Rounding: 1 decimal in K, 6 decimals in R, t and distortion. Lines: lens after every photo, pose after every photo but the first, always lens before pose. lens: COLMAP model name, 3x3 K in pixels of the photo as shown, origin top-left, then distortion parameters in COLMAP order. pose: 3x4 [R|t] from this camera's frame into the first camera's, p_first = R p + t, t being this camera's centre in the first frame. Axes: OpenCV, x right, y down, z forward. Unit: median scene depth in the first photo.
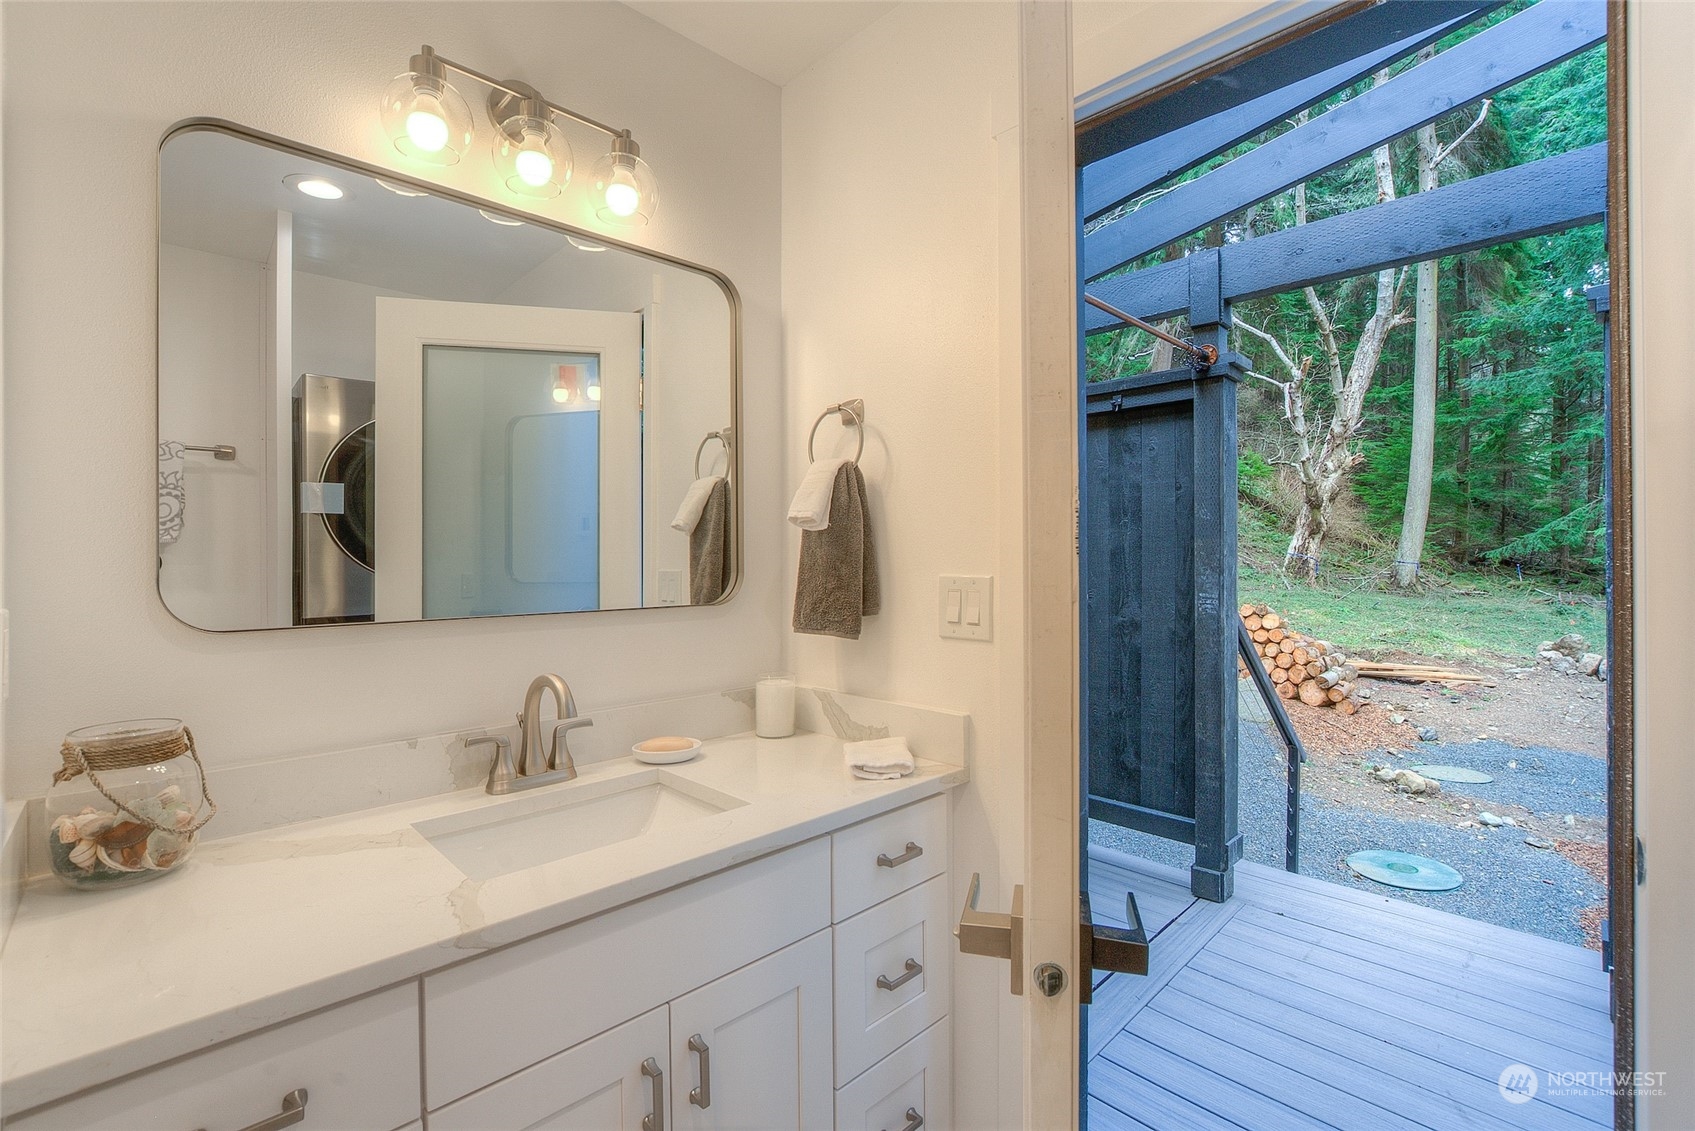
lens RADIAL K [[746.7, 0, 844.5], [0, 746.7, 560.8], [0, 0, 1]] dist [-0.018125, 0.001538]
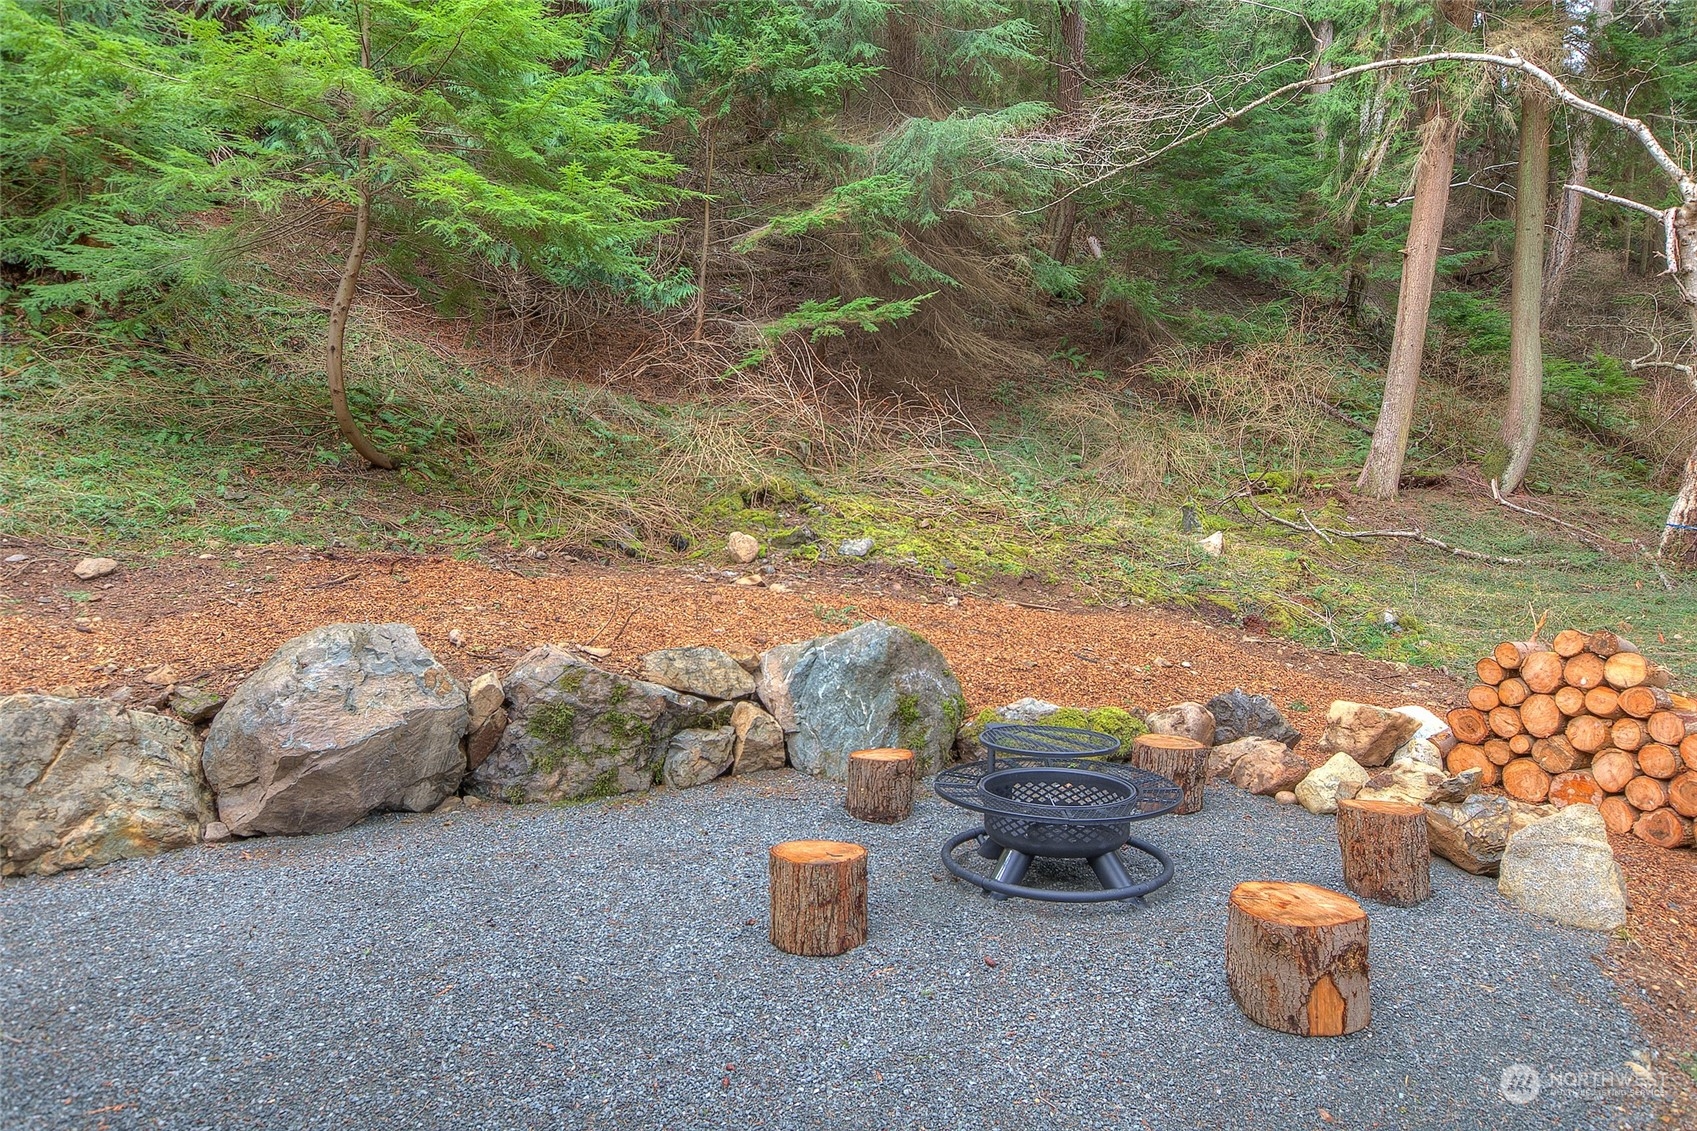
lens RADIAL K [[1061.4, 0, 850.1], [0, 1061.4, 554.4], [0, 0, 1]] dist [0.002539, 0.001017]
pose [[0.993266, 0.001977, -0.115838, 0.095309], [-0.000435, 0.999911, 0.013338, 0.001956], [0.115854, -0.013197, 0.993179, 0.160703]]
